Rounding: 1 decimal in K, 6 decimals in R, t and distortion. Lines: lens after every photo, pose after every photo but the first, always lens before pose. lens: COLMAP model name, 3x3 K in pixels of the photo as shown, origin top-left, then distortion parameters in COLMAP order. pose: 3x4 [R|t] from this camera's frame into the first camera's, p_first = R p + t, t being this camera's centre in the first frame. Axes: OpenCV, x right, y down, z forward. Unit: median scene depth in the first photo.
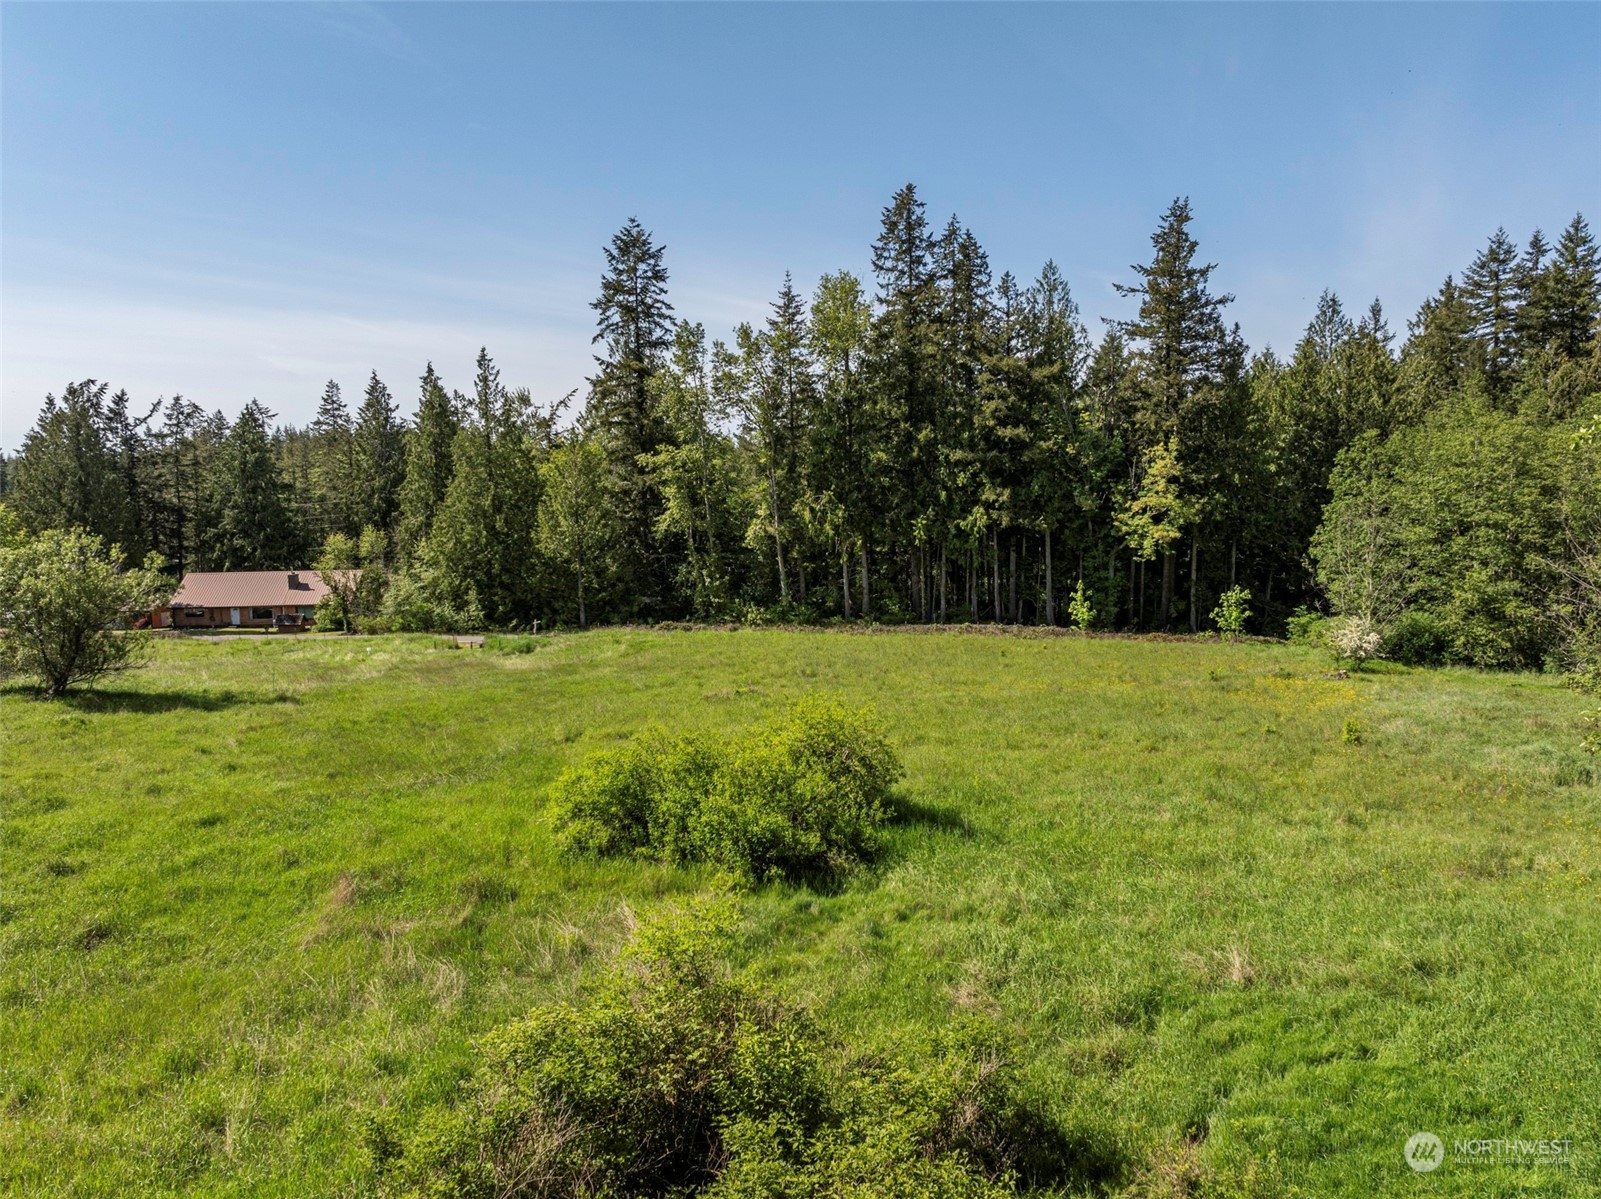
lens RADIAL K [[1134.2, 0, 795.7], [0, 1134.2, 592.2], [0, 0, 1]] dist [-0.030046, 0.016928]
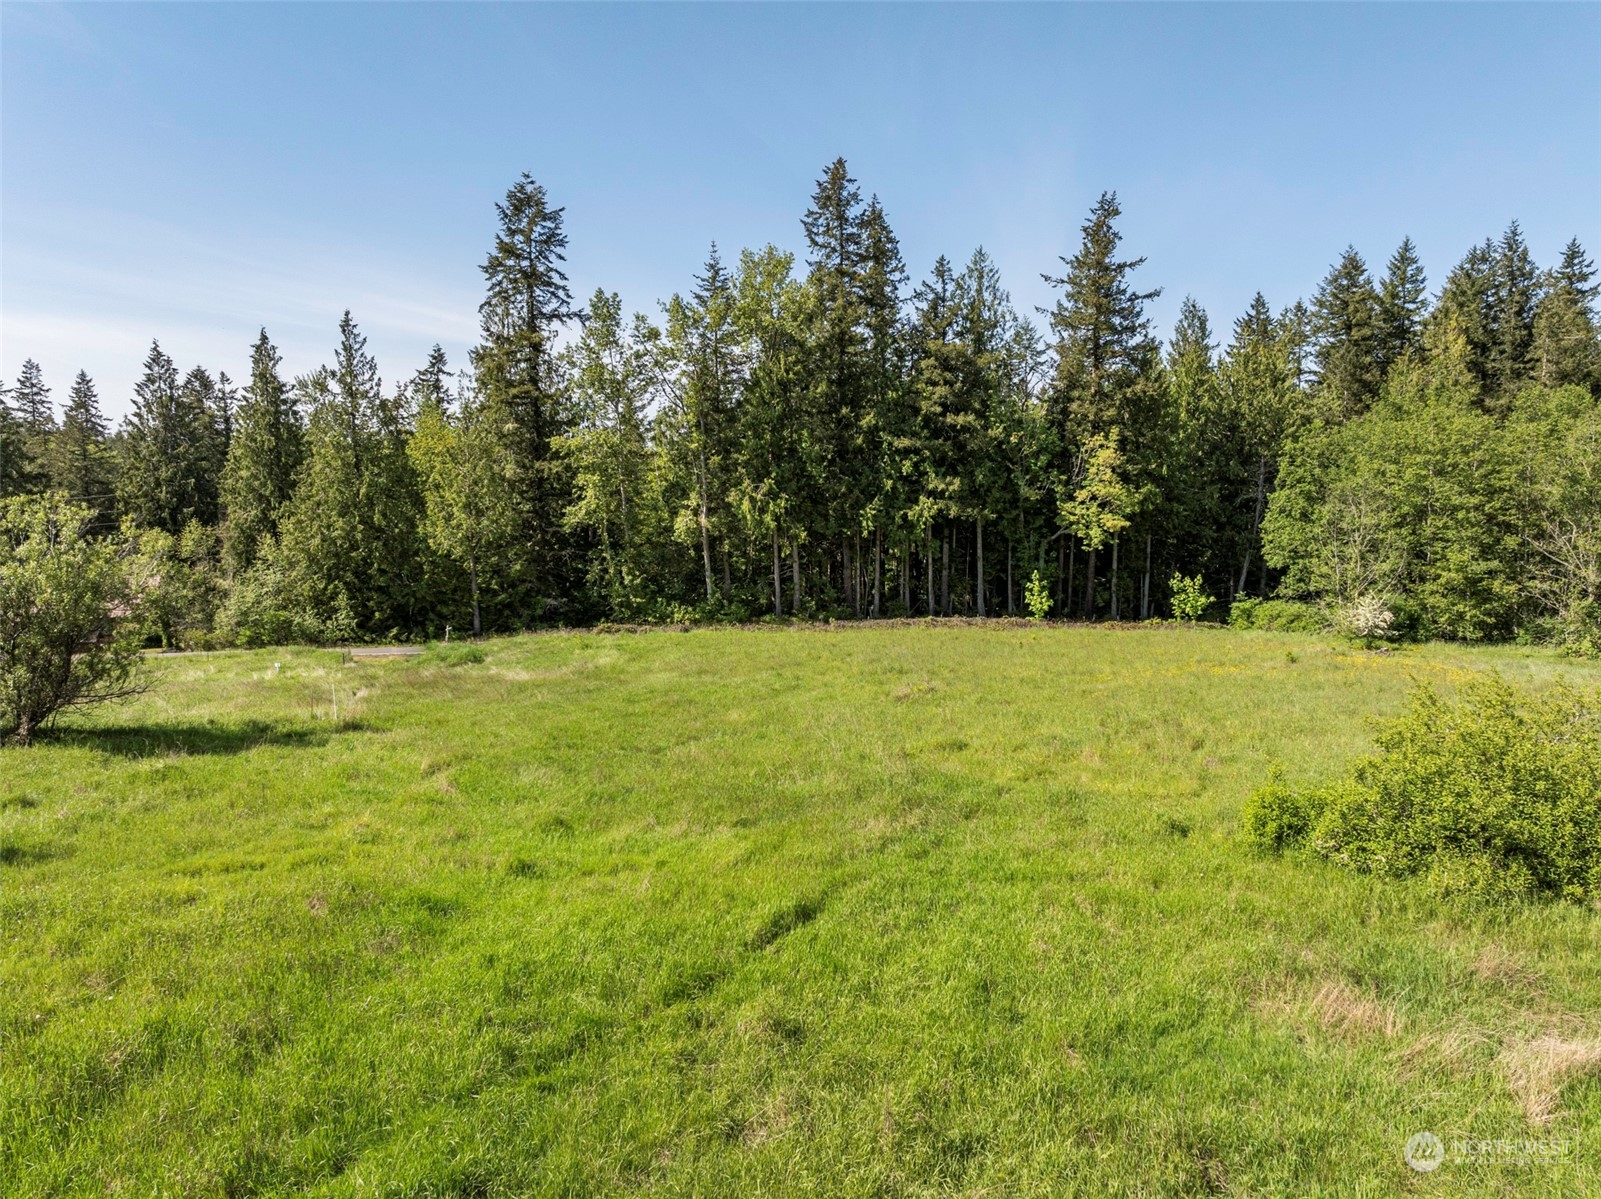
lens RADIAL K [[1119.1, 0, 798.5], [0, 1119.1, 596.6], [0, 0, 1]] dist [-0.037106, 0.025292]
pose [[0.963952, -0.019848, 0.265334, -0.181121], [0.020717, 0.999785, -0.000478, 0.007409], [-0.265267, 0.005958, 0.964156, 0.102915]]
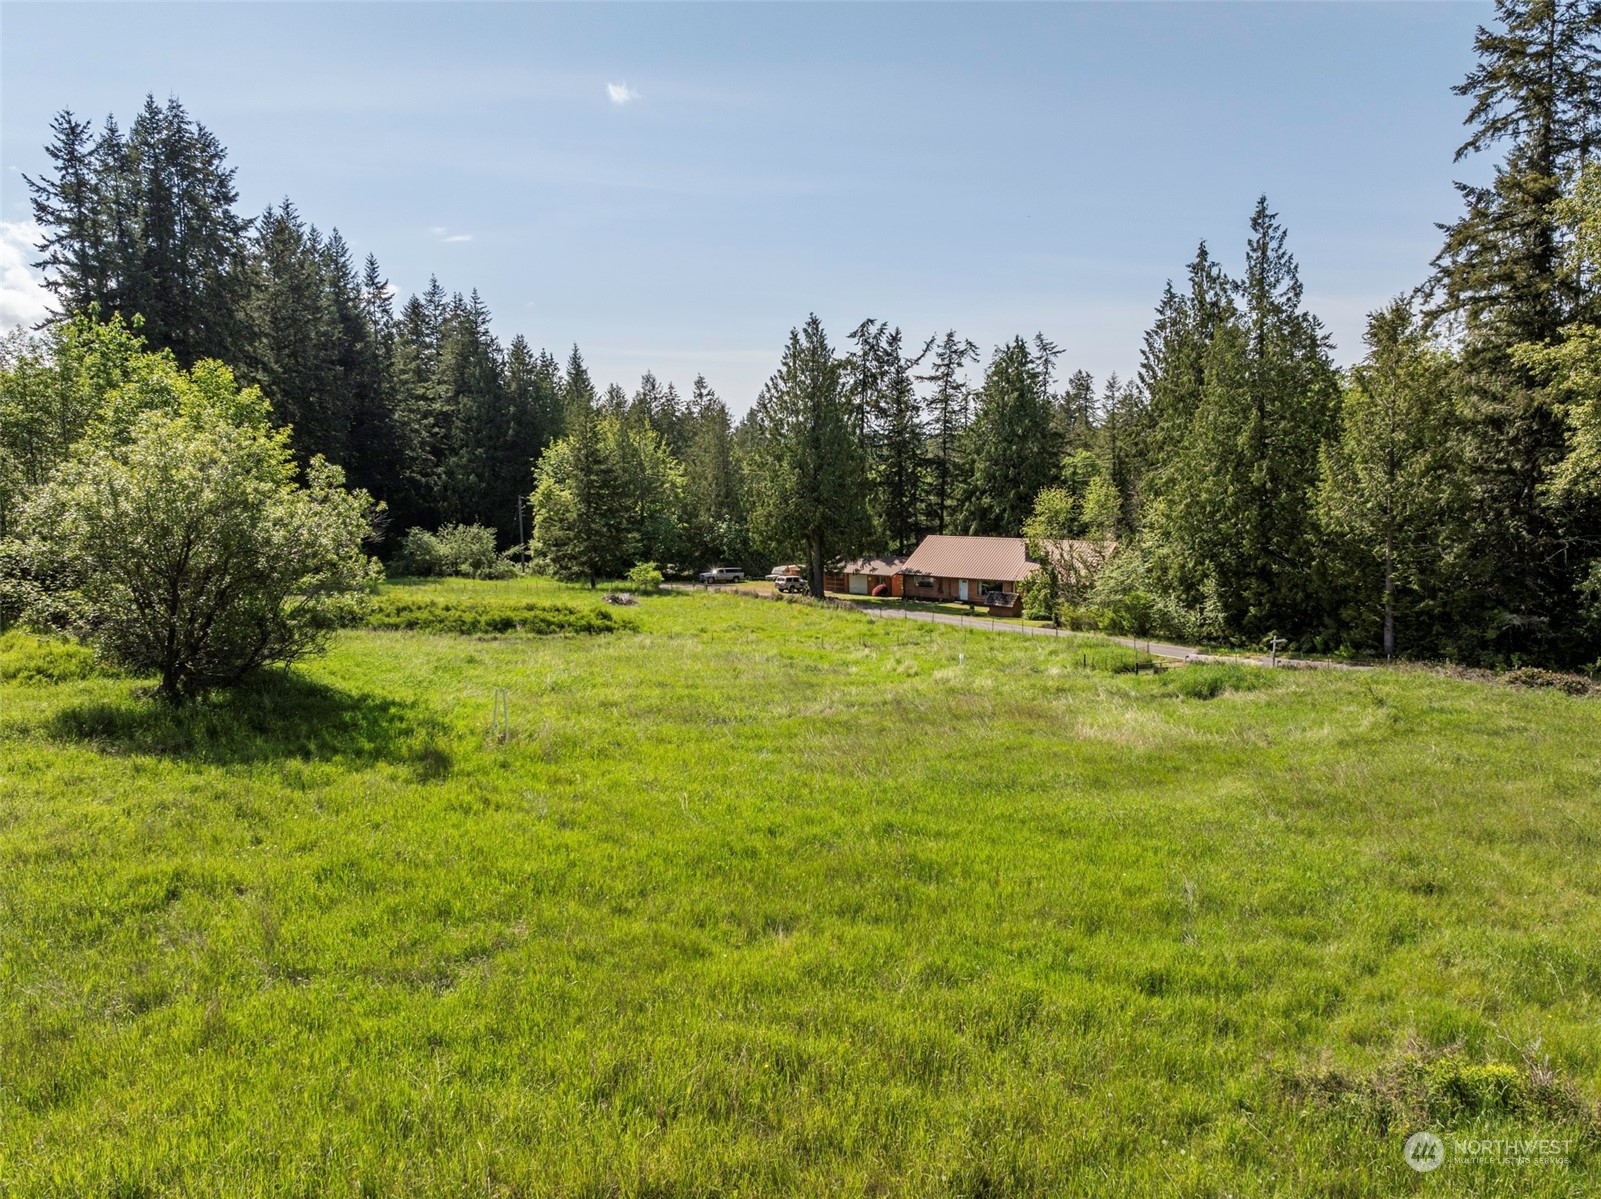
lens RADIAL K [[1163.9, 0, 800.5], [0, 1163.9, 599.5], [0, 0, 1]] dist [-0.012513, 0.007679]
pose [[0.718706, 0.085062, -0.690092, 0.004756], [-0.071213, 0.996275, 0.048637, -0.005549], [0.691658, 0.014188, 0.722086, 0.368617]]
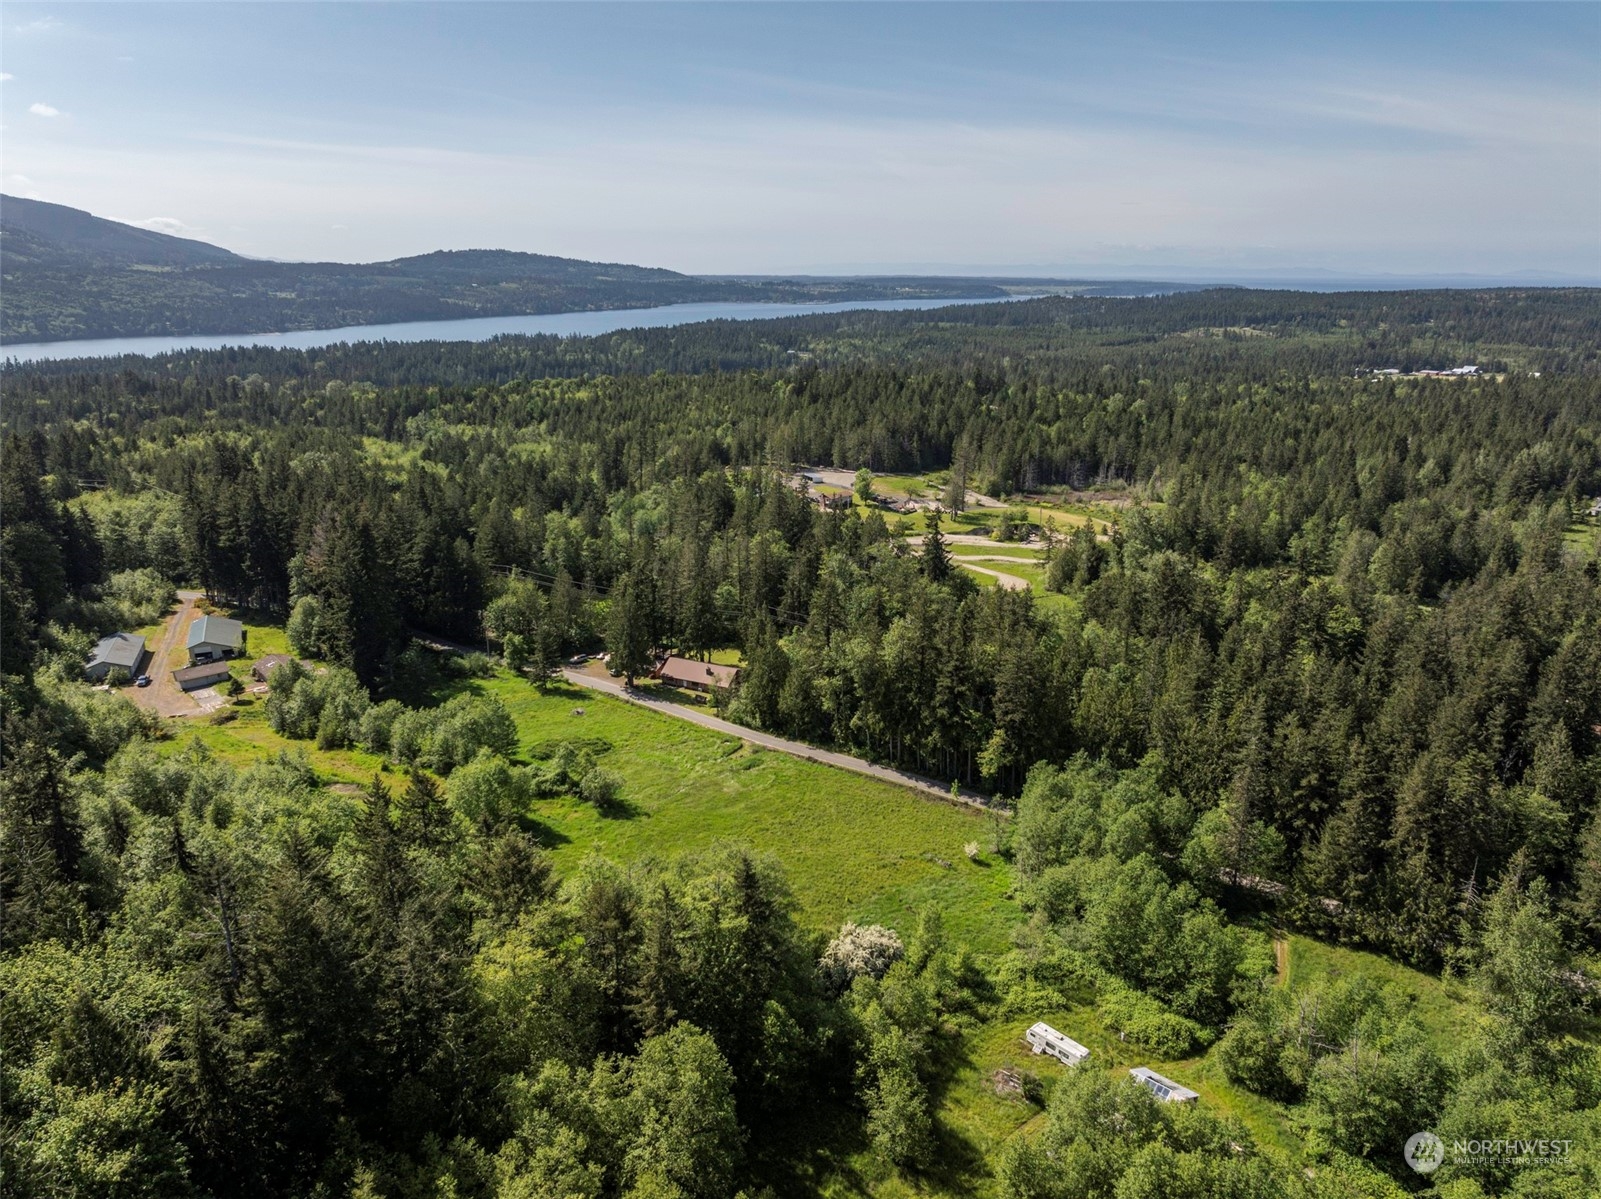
lens RADIAL K [[1119.1, 0, 798.5], [0, 1119.1, 596.6], [0, 0, 1]] dist [-0.037106, 0.025292]
pose [[0.891912, 0.147962, -0.427318, 0.823556], [-0.069750, 0.978661, 0.193283, -0.751337], [0.446798, -0.142586, 0.883199, -1.116251]]
